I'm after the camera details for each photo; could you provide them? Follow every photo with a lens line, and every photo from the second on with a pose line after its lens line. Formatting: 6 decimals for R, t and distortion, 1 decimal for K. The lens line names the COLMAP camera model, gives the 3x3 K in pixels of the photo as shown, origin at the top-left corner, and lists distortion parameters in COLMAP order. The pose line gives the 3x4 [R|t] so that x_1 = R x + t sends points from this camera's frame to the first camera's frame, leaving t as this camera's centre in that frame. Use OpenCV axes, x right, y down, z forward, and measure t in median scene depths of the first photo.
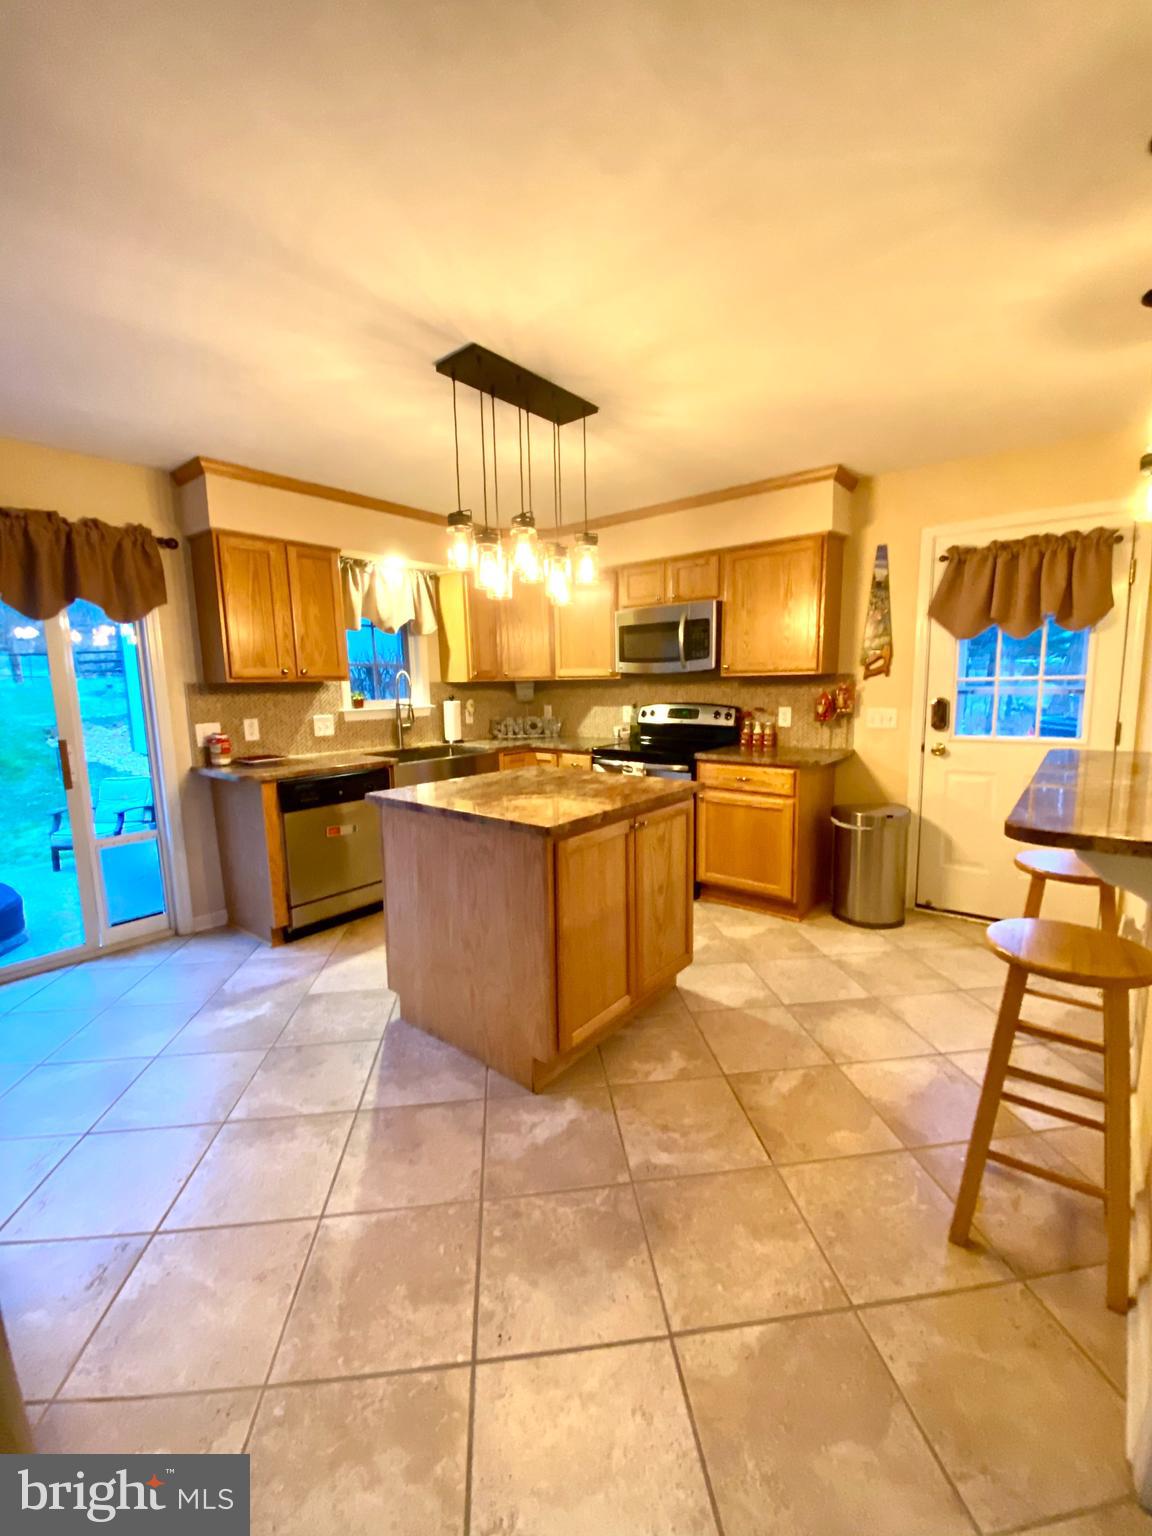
lens RADIAL K [[624.4, 0, 582.9], [0, 624.4, 759.8], [0, 0, 1]] dist [0.003006, -0.013969]
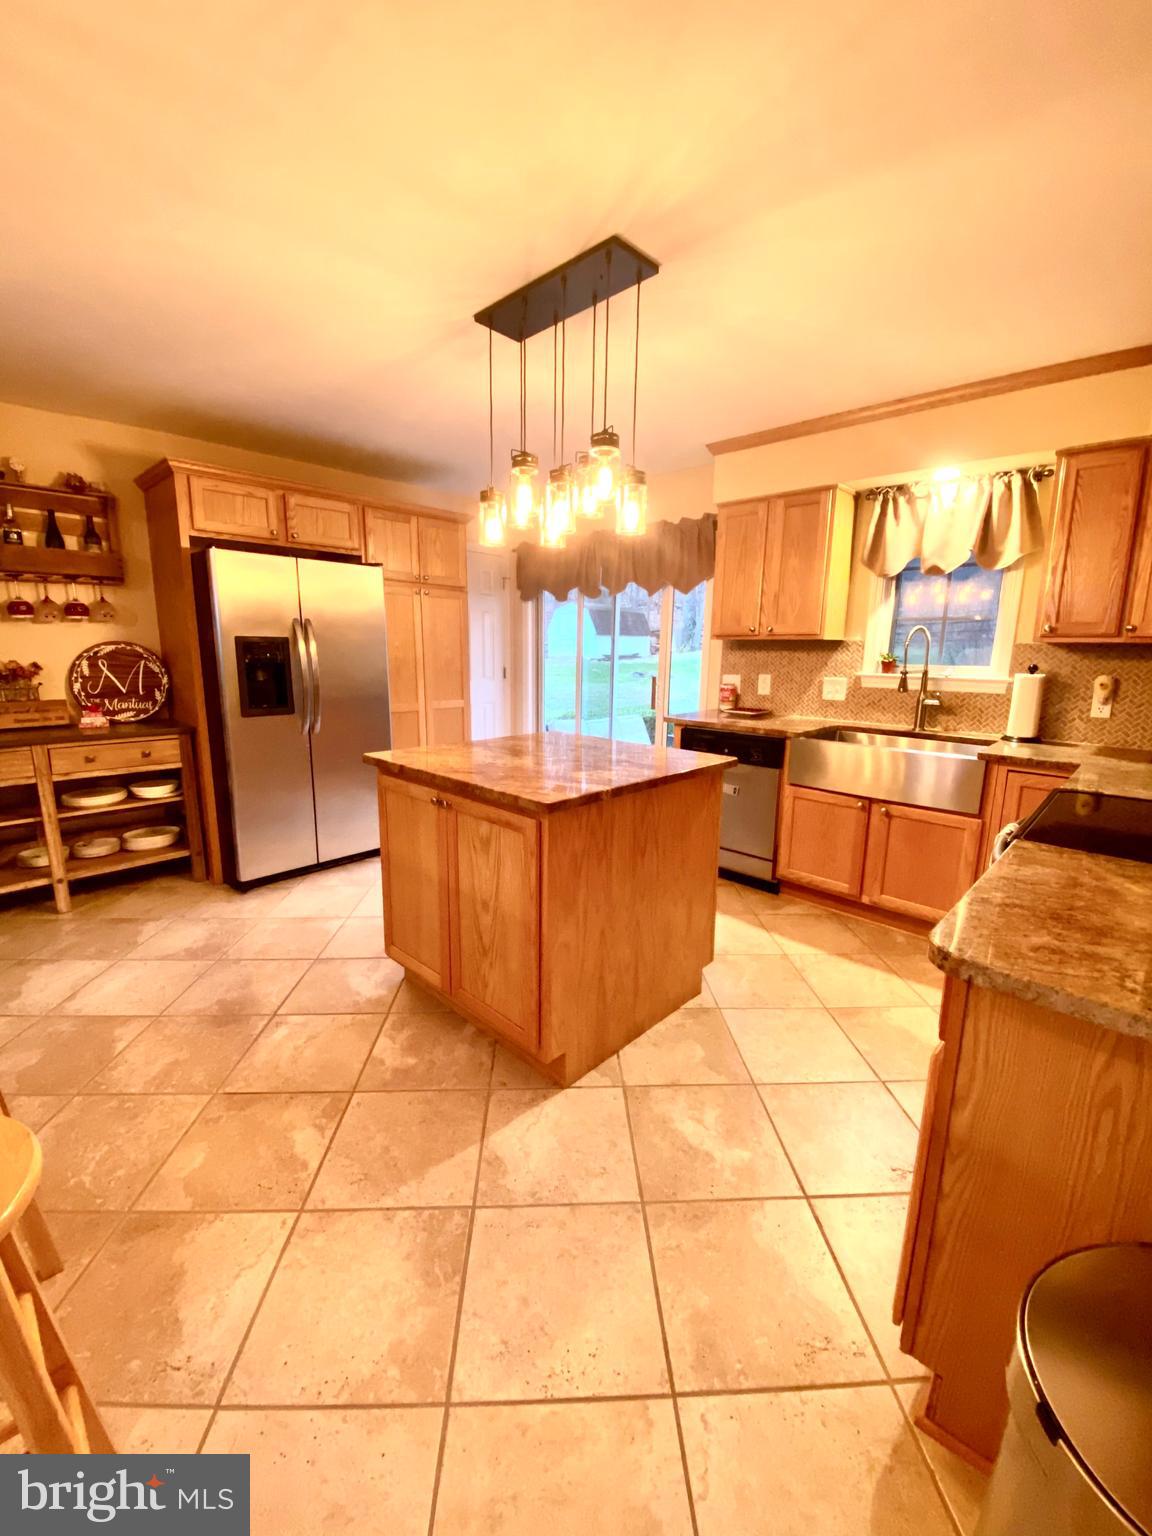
lens RADIAL K [[624.4, 0, 578.6], [0, 624.4, 765.0], [0, 0, 1]] dist [0.003006, -0.013969]
pose [[-0.085212, 0.199795, -0.976125, 0.579835], [-0.134917, 0.968352, 0.209982, -0.097686], [0.987186, 0.149589, -0.055559, 0.778558]]
